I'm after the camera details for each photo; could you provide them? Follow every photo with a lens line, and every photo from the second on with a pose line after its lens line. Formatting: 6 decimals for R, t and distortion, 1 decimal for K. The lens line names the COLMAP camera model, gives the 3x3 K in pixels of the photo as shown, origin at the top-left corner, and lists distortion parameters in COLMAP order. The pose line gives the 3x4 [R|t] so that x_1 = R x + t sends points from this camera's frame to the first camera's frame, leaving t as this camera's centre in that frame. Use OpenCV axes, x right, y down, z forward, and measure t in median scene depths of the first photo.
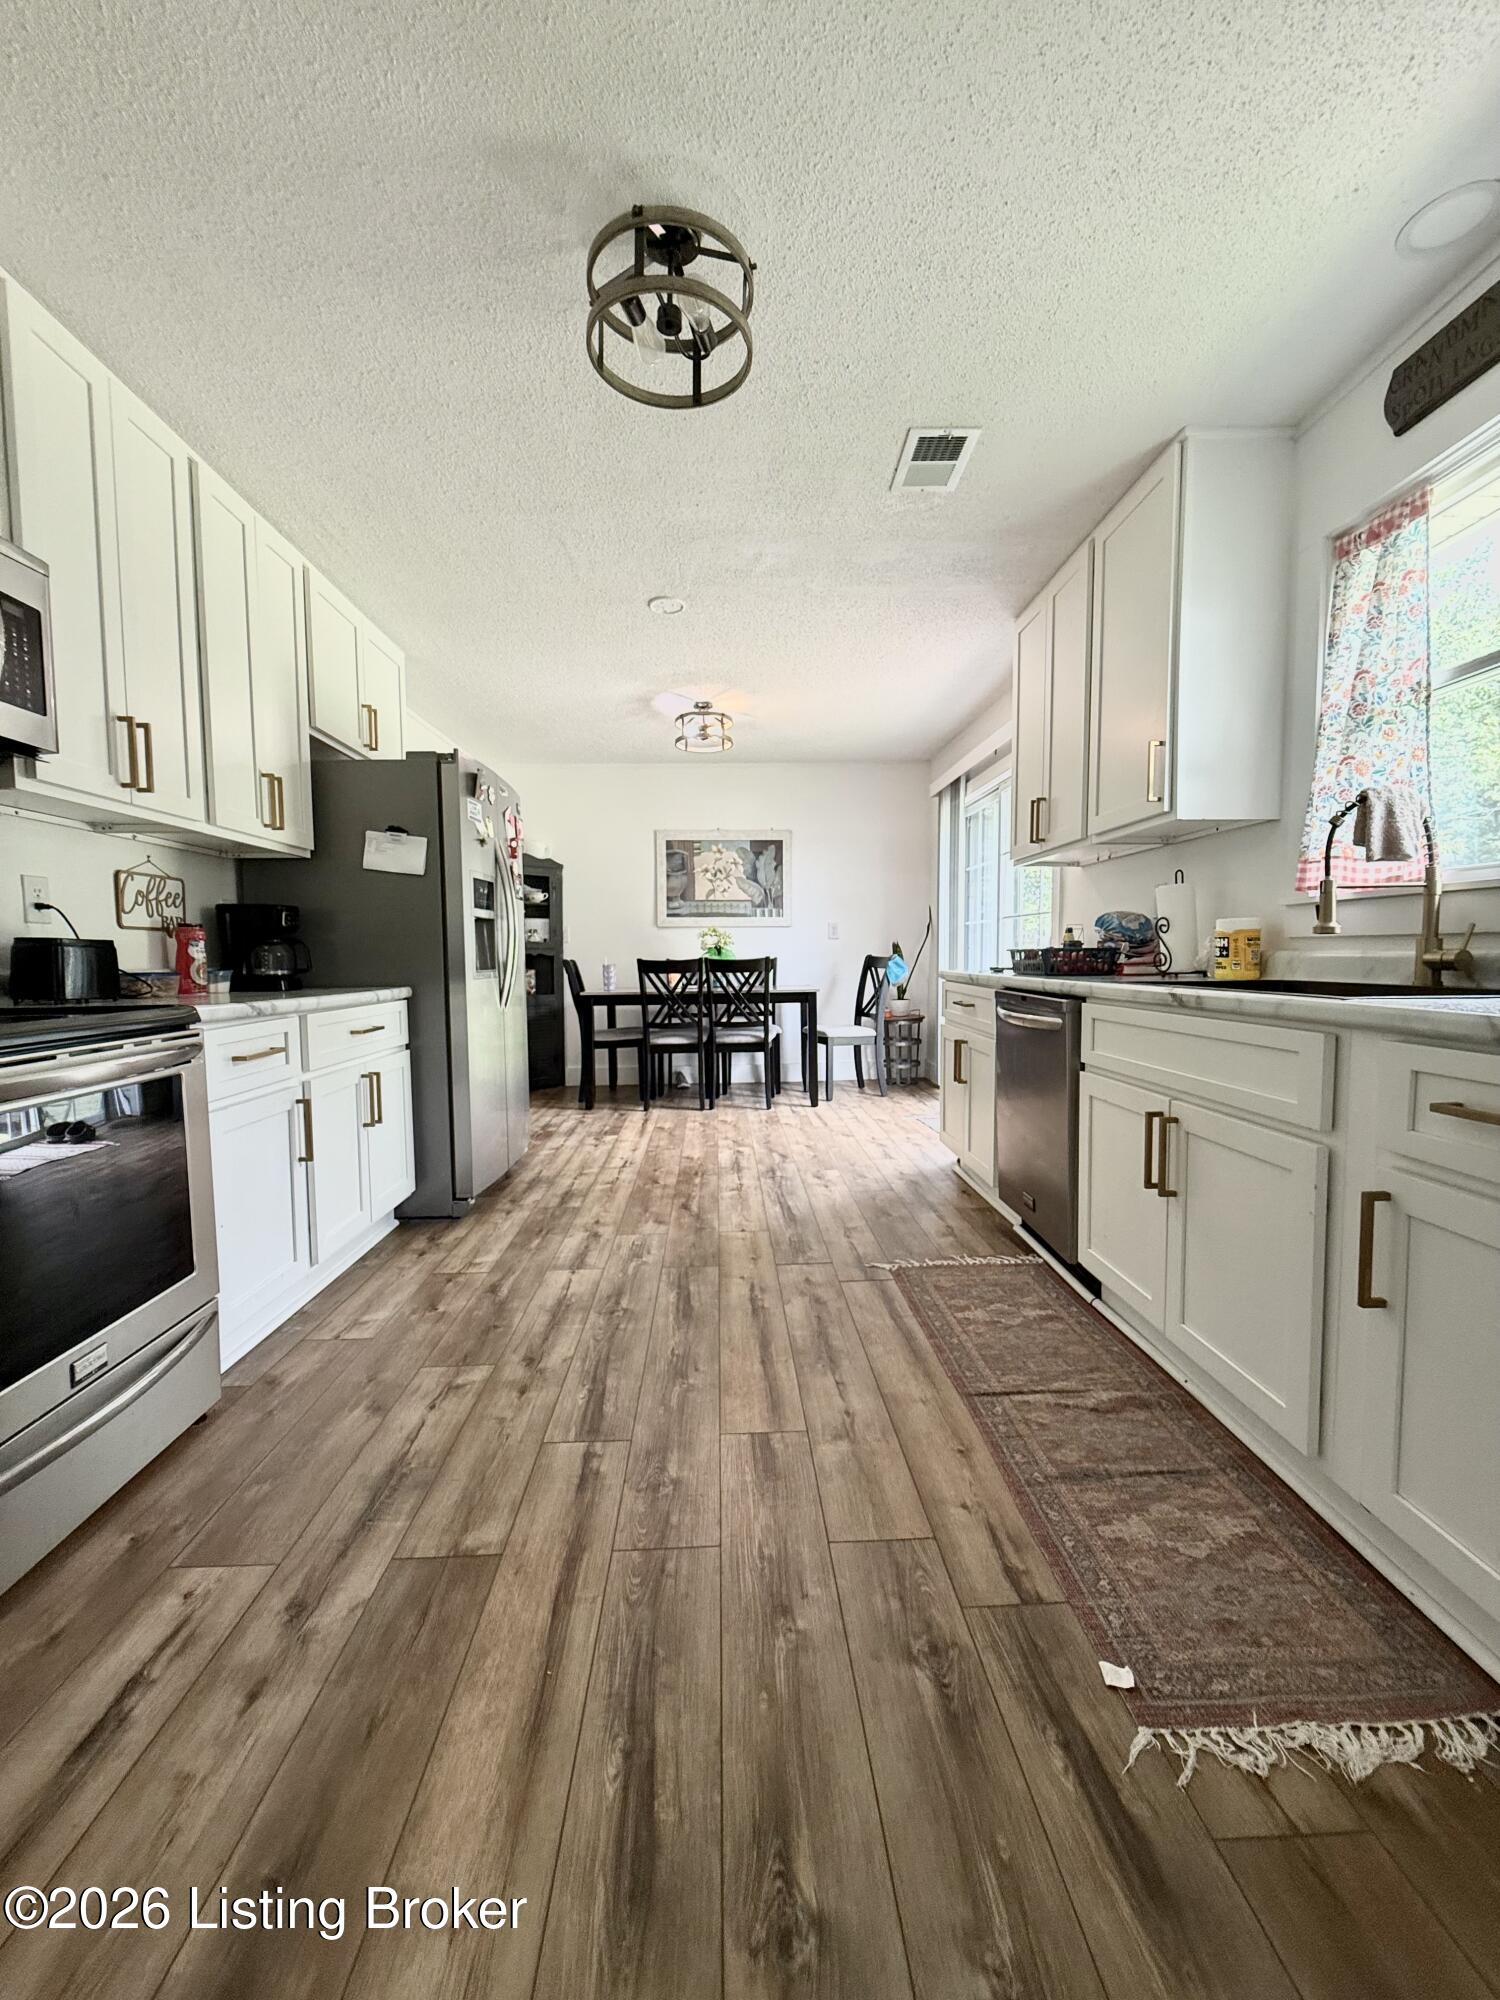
lens RADIAL K [[796.3, 0, 748.5], [0, 796.3, 1006.9], [0, 0, 1]] dist [-0.000429, 0.000449]
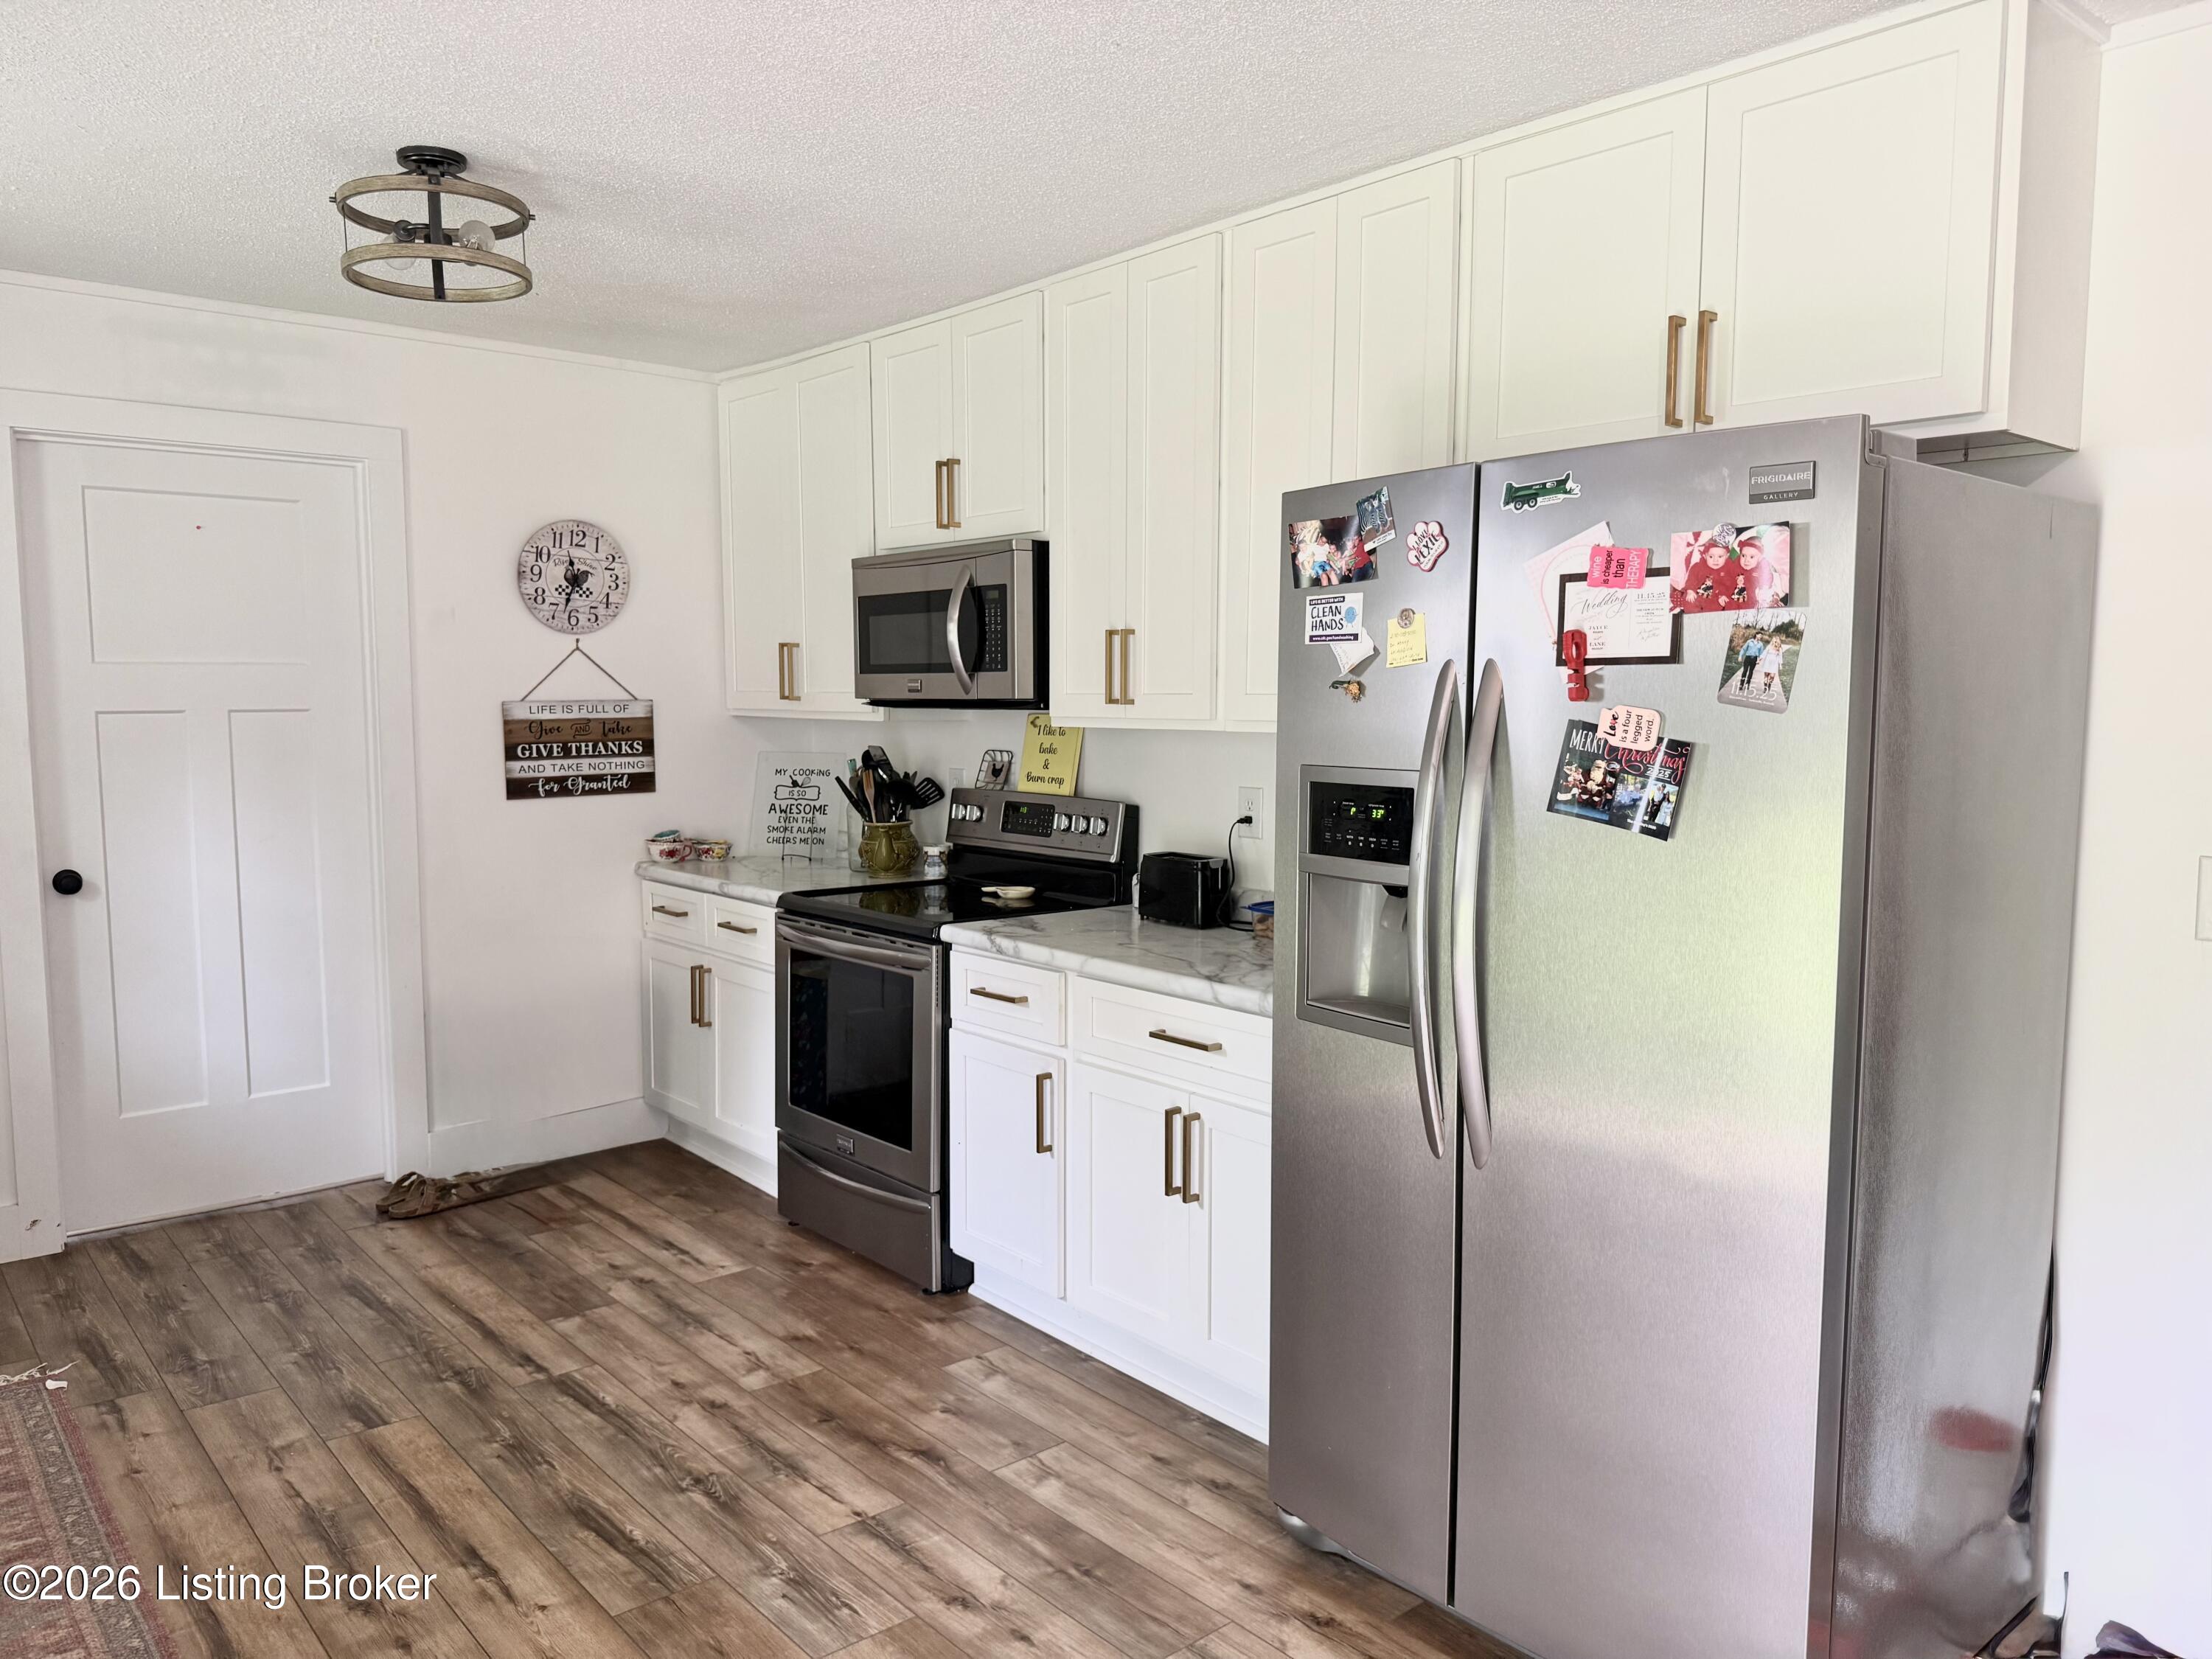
lens RADIAL K [[1572.2, 0, 1091.3], [0, 1572.2, 831.6], [0, 0, 1]] dist [0.041602, -0.059640]
pose [[-0.787081, 0.059255, -0.613997, 0.283427], [-0.037066, 0.989034, 0.142963, -0.283125], [0.615735, 0.135282, -0.776253, 1.779364]]
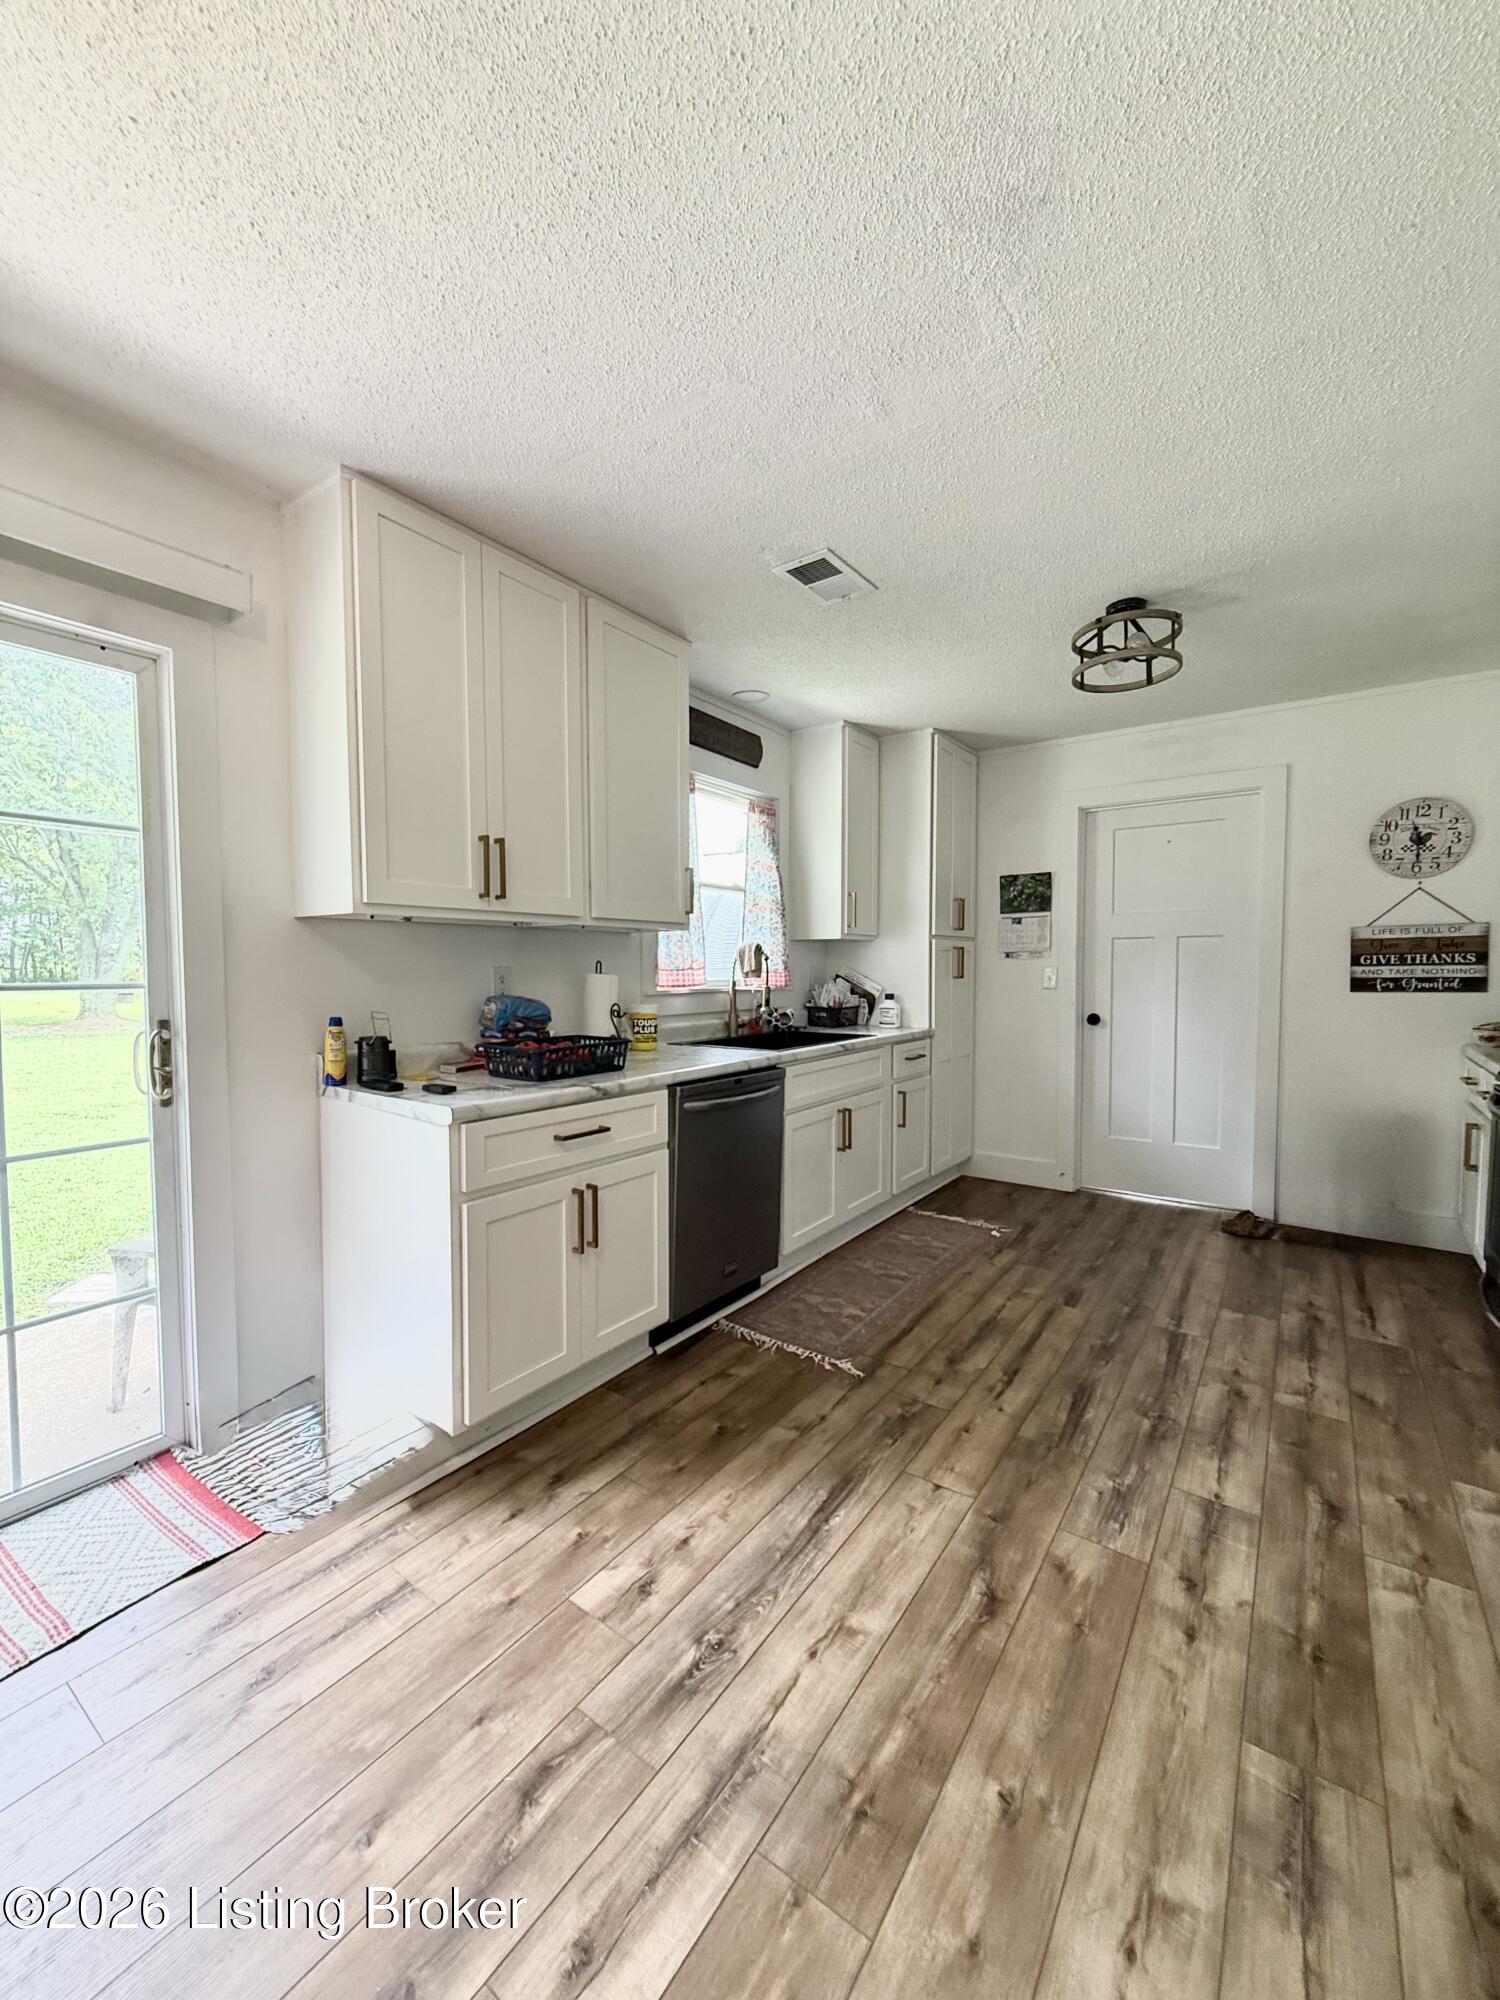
lens RADIAL K [[797.2, 0, 748.2], [0, 797.2, 1005.5], [0, 0, 1]] dist [-0.000305, 0.000356]
pose [[-0.793724, -0.021641, 0.607893, -0.295415], [0.048427, 0.993947, 0.098616, -0.202197], [-0.606348, 0.107713, -0.787871, 1.692088]]
